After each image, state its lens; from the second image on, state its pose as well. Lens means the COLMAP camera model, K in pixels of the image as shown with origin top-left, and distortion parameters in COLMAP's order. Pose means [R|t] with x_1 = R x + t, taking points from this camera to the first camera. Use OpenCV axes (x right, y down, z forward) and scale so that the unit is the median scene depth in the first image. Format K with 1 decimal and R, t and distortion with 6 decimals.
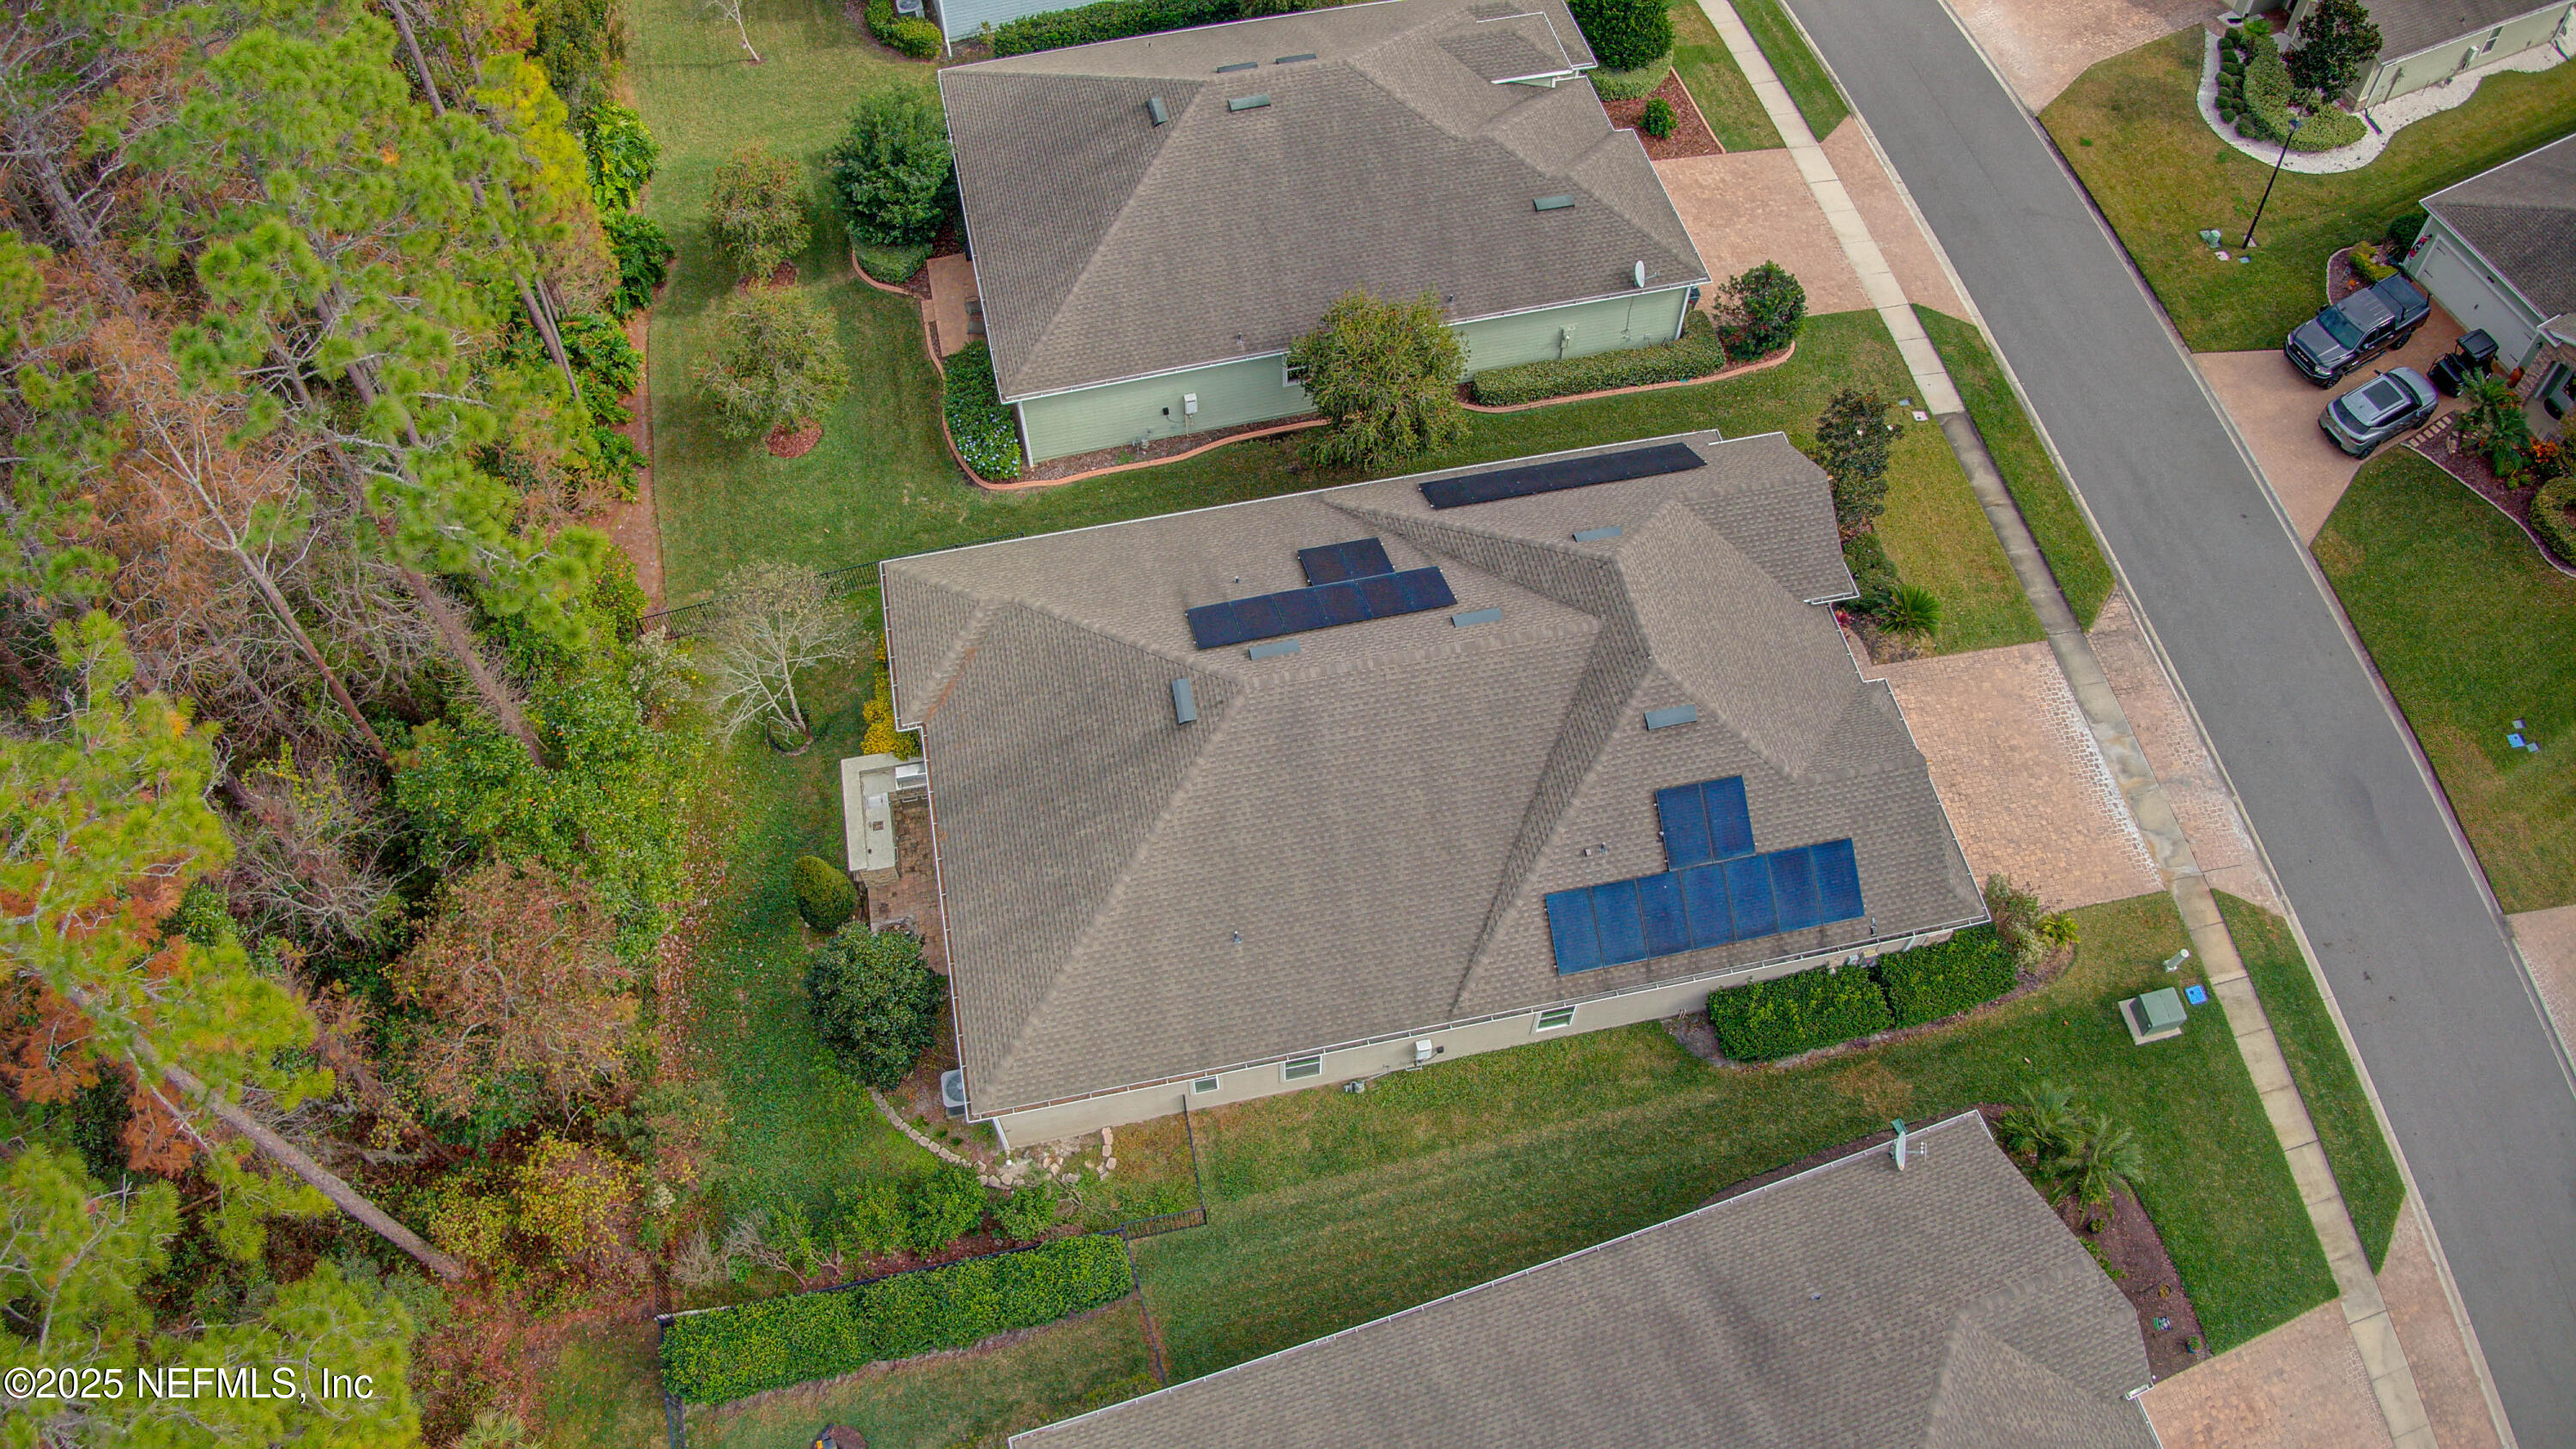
lens RADIAL K [[1834.2, 0, 1291.6], [0, 1834.2, 743.6], [0, 0, 1]] dist [-0.123150, -0.073454]
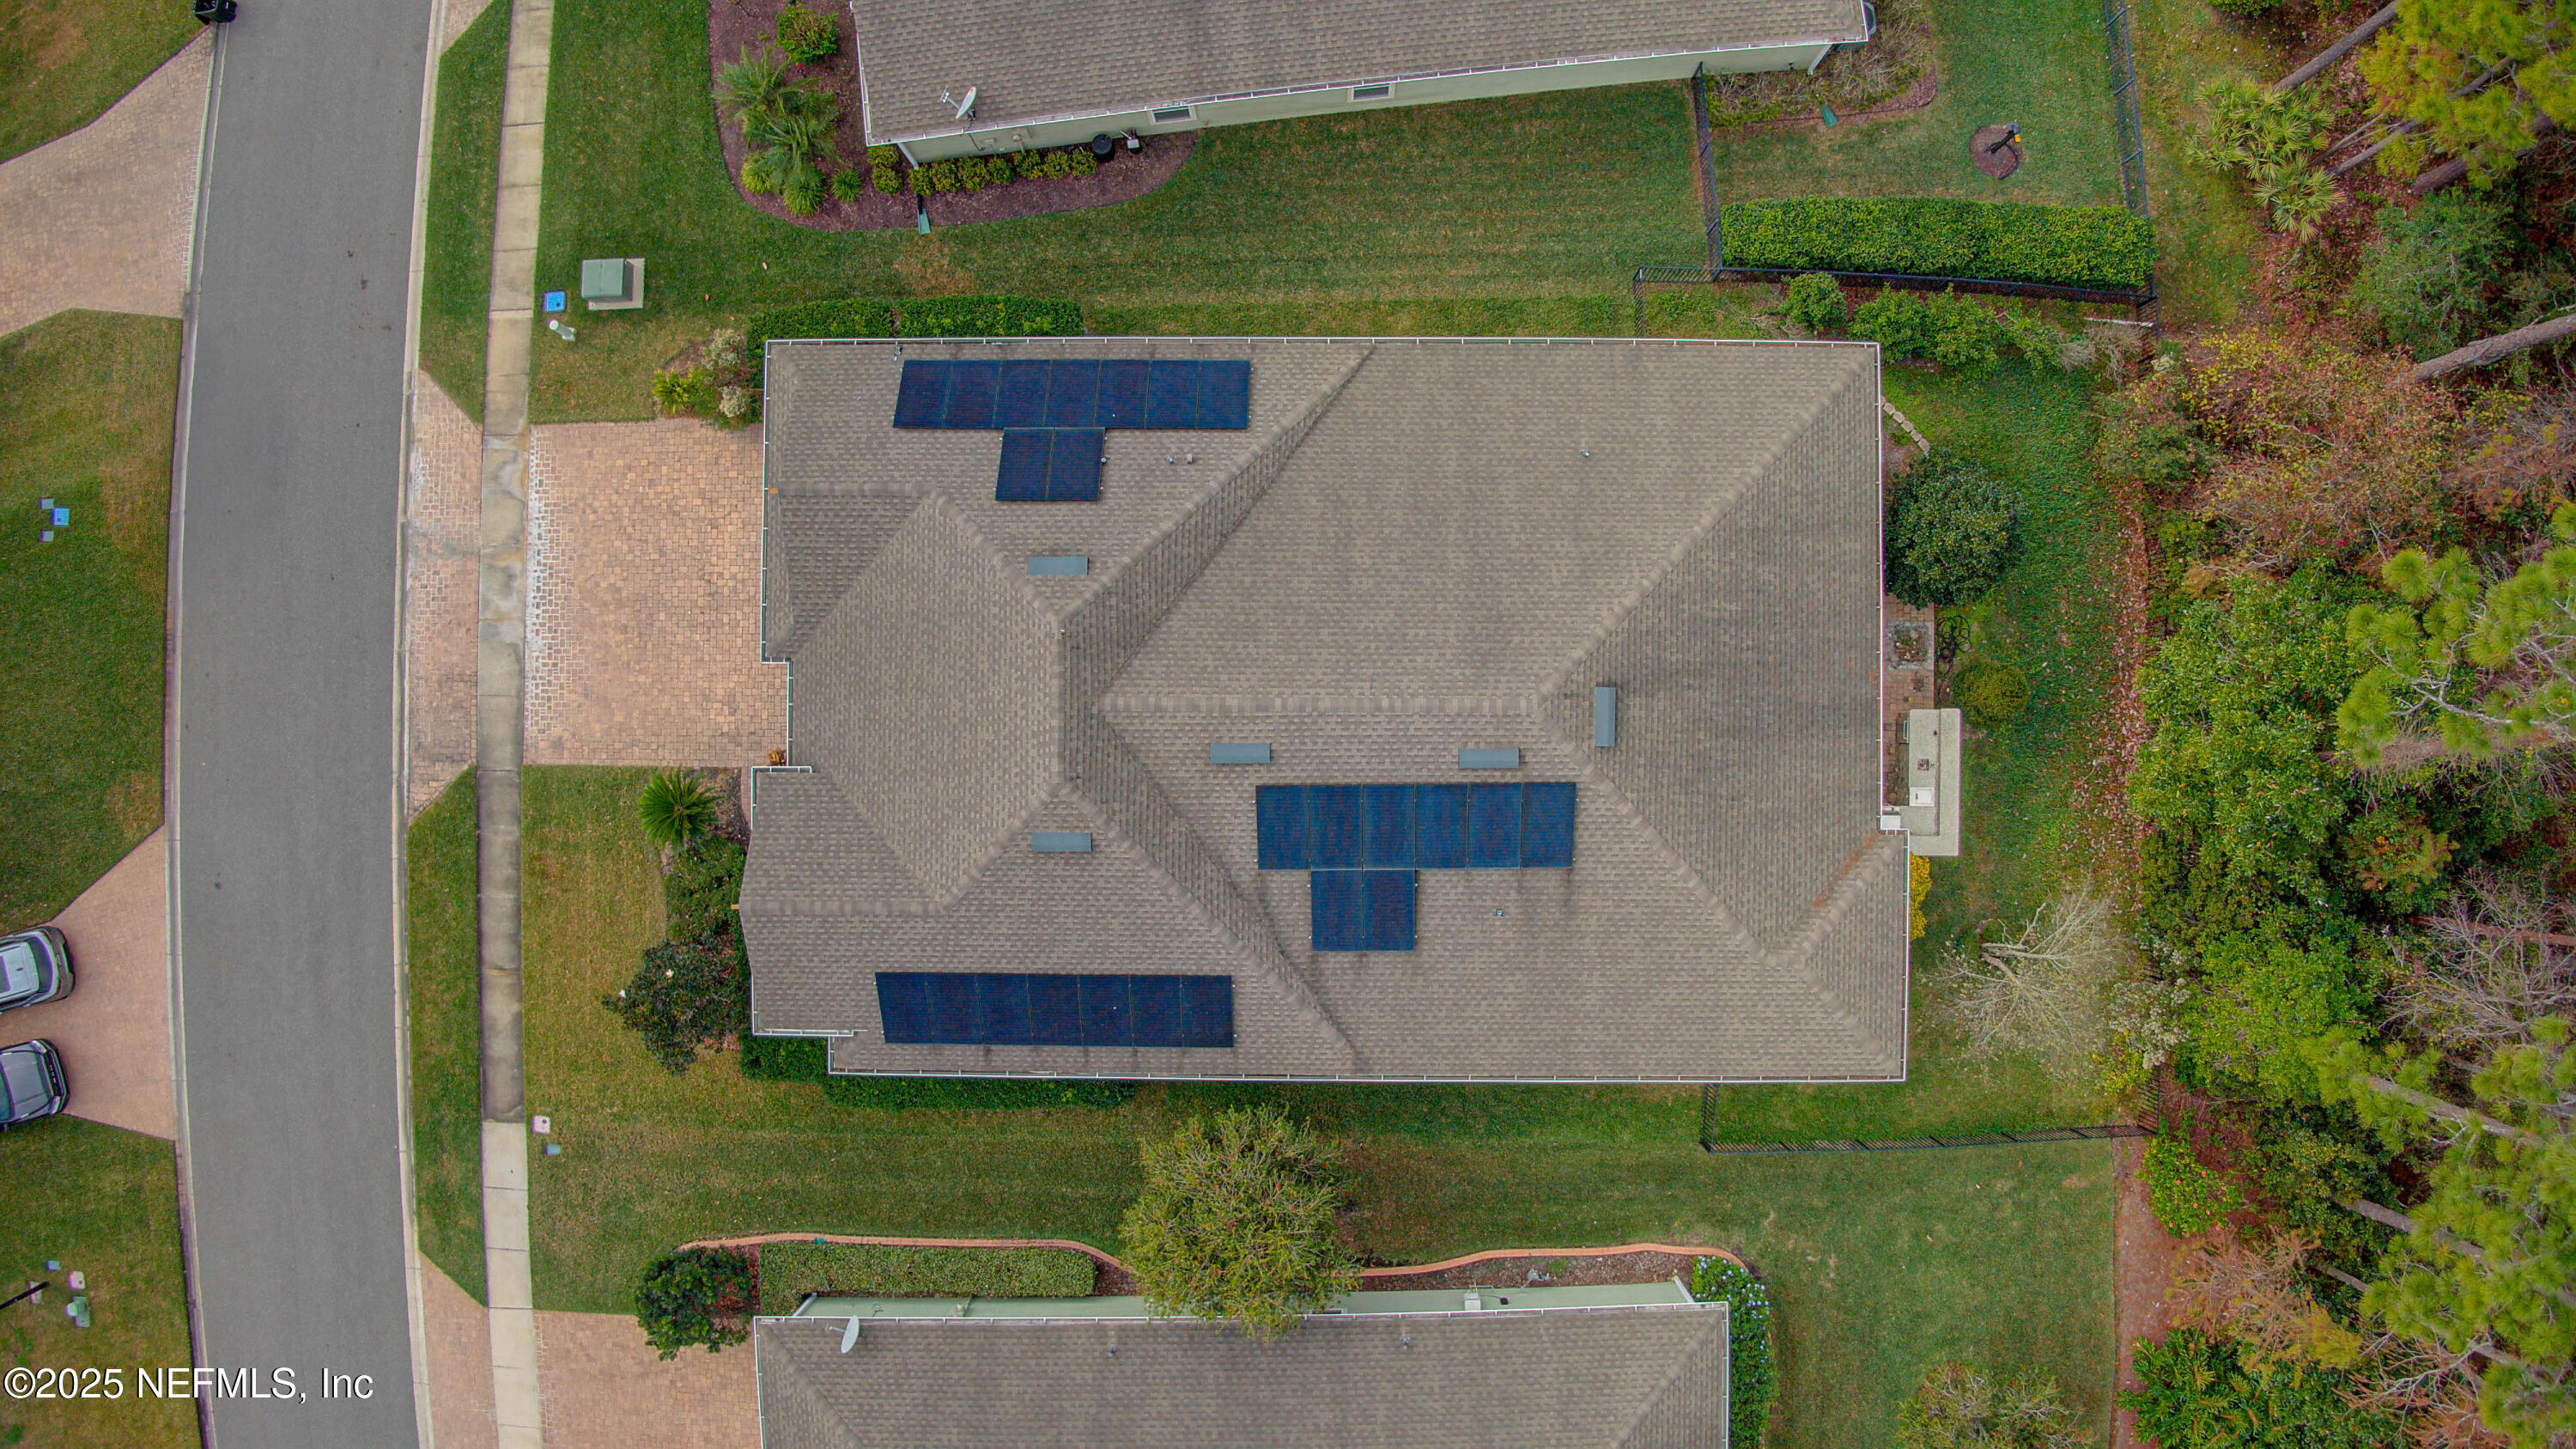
lens RADIAL K [[1834.2, 0, 1291.6], [0, 1834.2, 743.6], [0, 0, 1]] dist [-0.123150, -0.073454]
pose [[-0.978798, -0.203848, 0.020020, 0.059007], [0.183449, -0.828961, 0.528366, -0.462765], [-0.091111, 0.520836, 0.848781, 0.270833]]
